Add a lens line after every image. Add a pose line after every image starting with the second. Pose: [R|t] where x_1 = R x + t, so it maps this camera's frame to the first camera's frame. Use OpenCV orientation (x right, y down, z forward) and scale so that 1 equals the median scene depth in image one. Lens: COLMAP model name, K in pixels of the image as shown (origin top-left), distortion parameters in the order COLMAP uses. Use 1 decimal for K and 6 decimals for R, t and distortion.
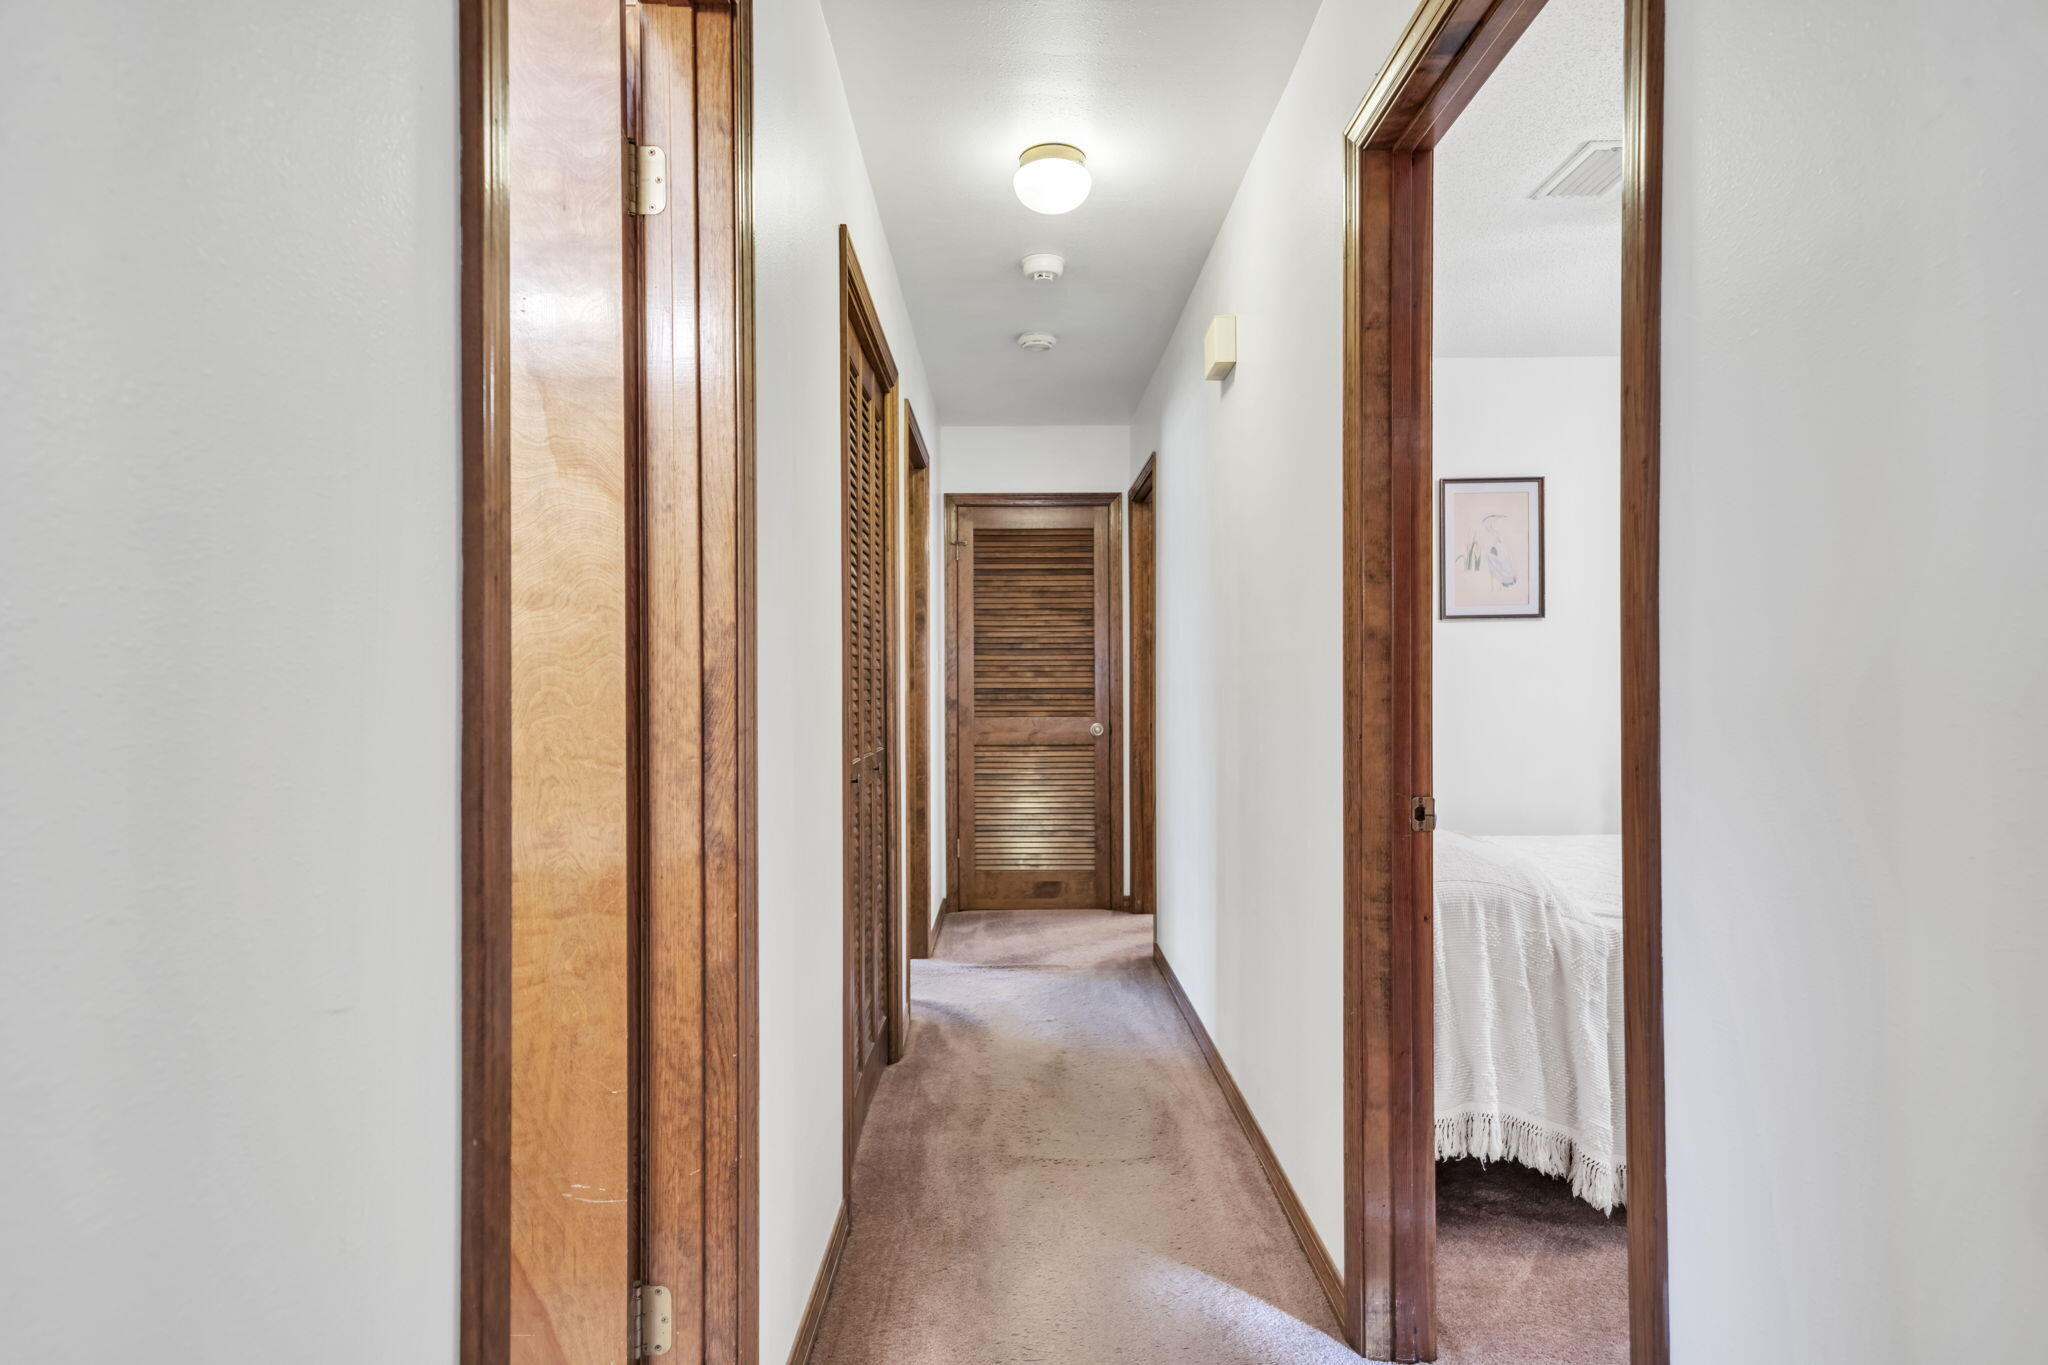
lens RADIAL K [[1019.4, 0, 1024.0], [0, 1019.4, 682.5], [0, 0, 1]] dist [0.000110, 0.000089]
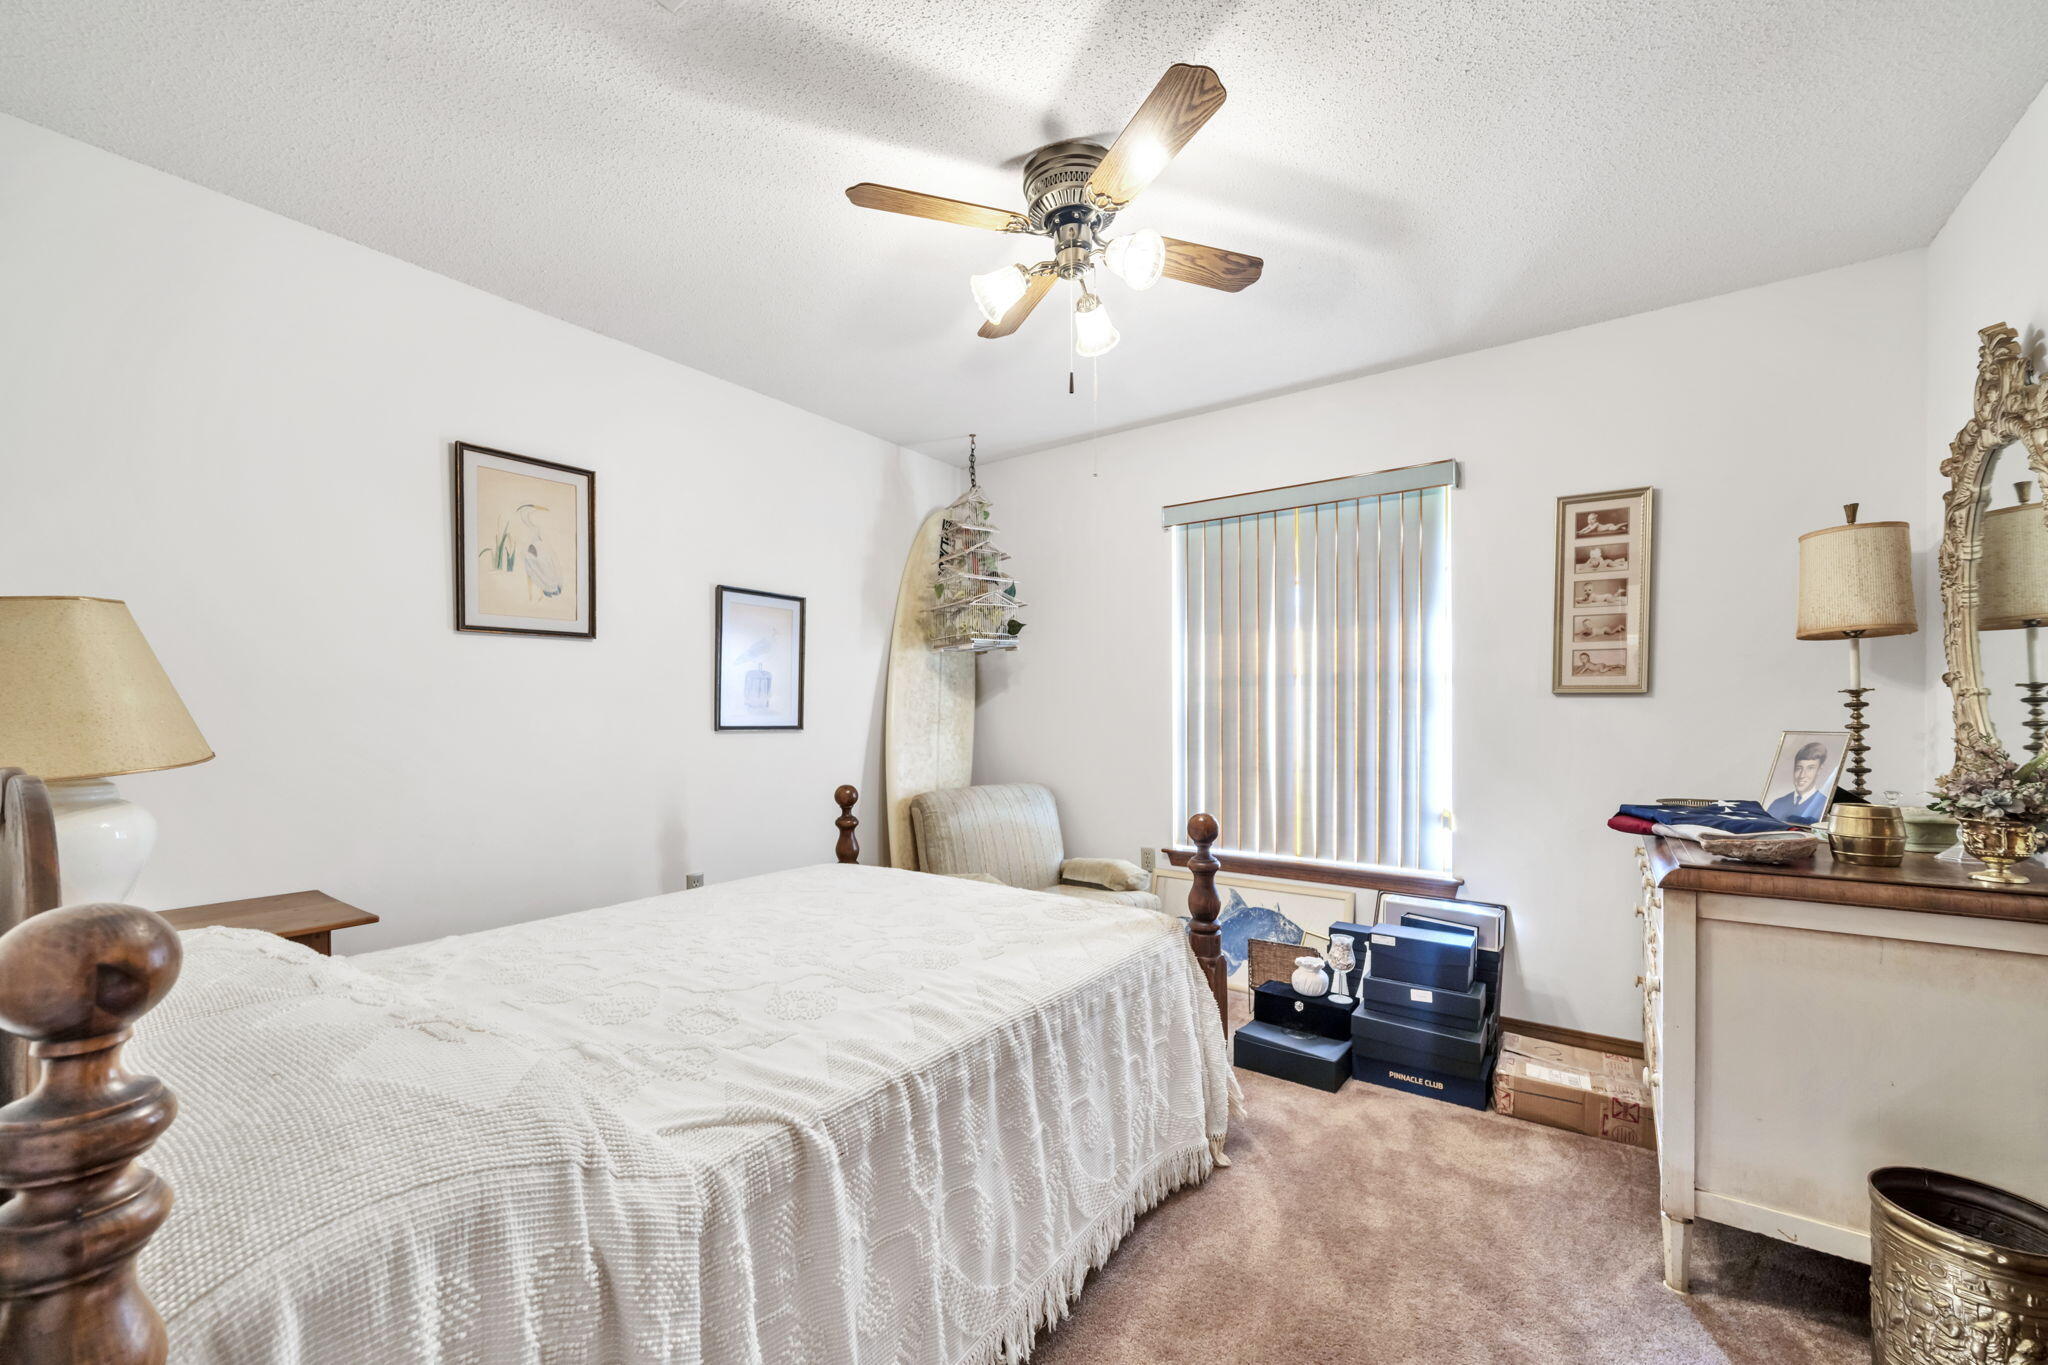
lens RADIAL K [[809.2, 0, 1017.0], [0, 809.2, 713.1], [0, 0, 1]] dist [-0.002033, -0.000092]
pose [[0.583662, -0.001802, 0.811995, 0.114157], [-0.003484, 0.999983, 0.004723, -0.002448], [-0.811989, -0.005585, 0.583646, 0.216858]]
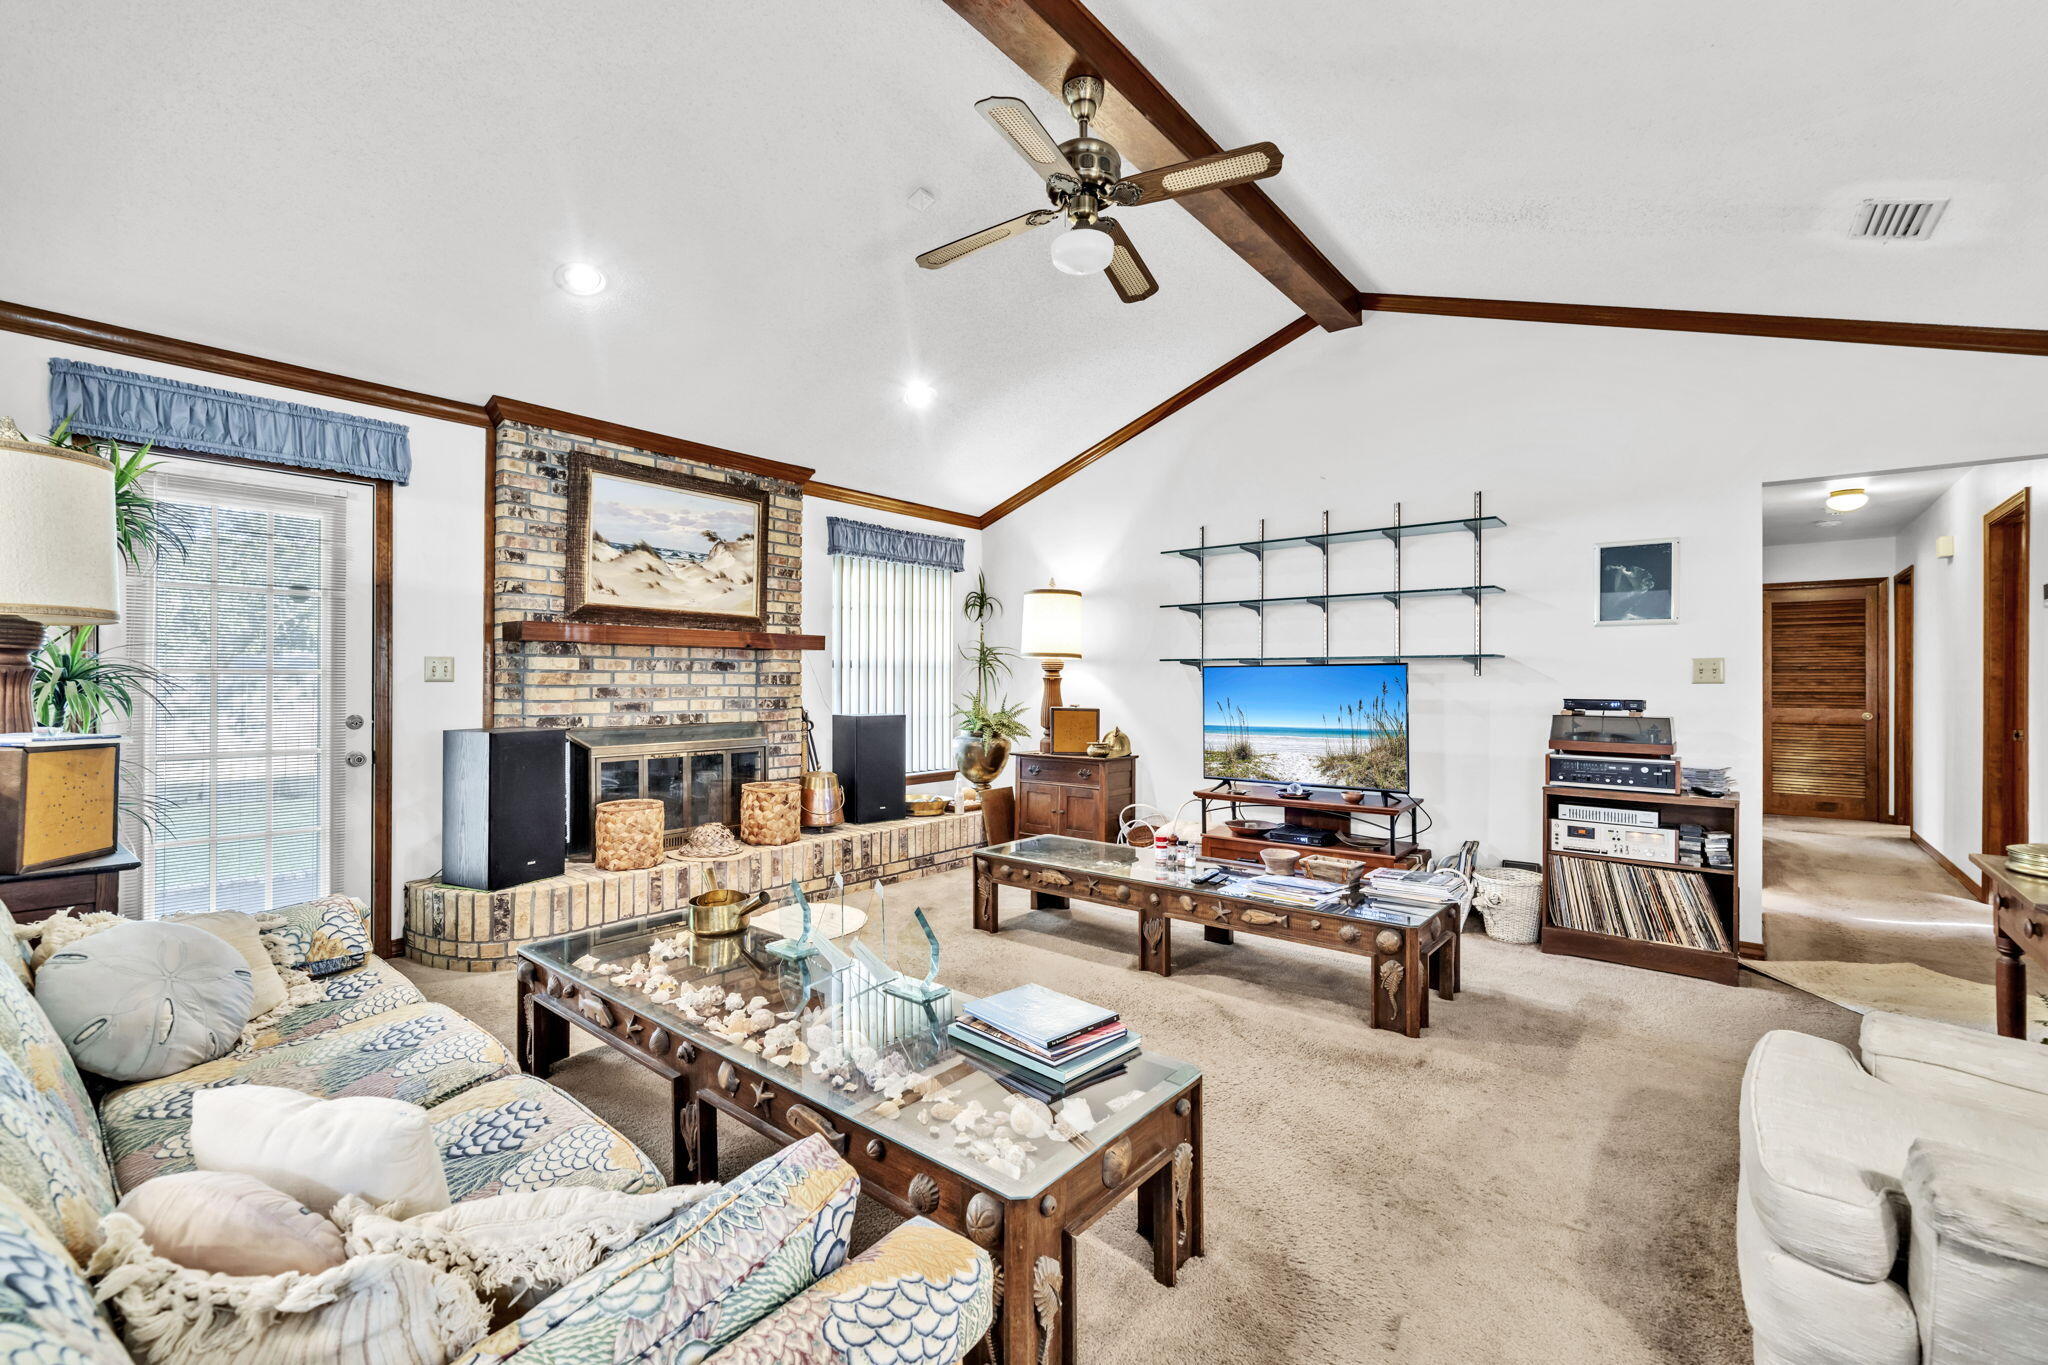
lens RADIAL K [[840.4, 0, 1024.0], [0, 840.4, 682.5], [0, 0, 1]] dist [-0.000672, 0.000005]
pose [[0.757773, 0.003499, -0.652509, -0.087198], [-0.001643, 0.999993, 0.003454, -0.013906], [0.652517, -0.001545, 0.757773, -1.062245]]
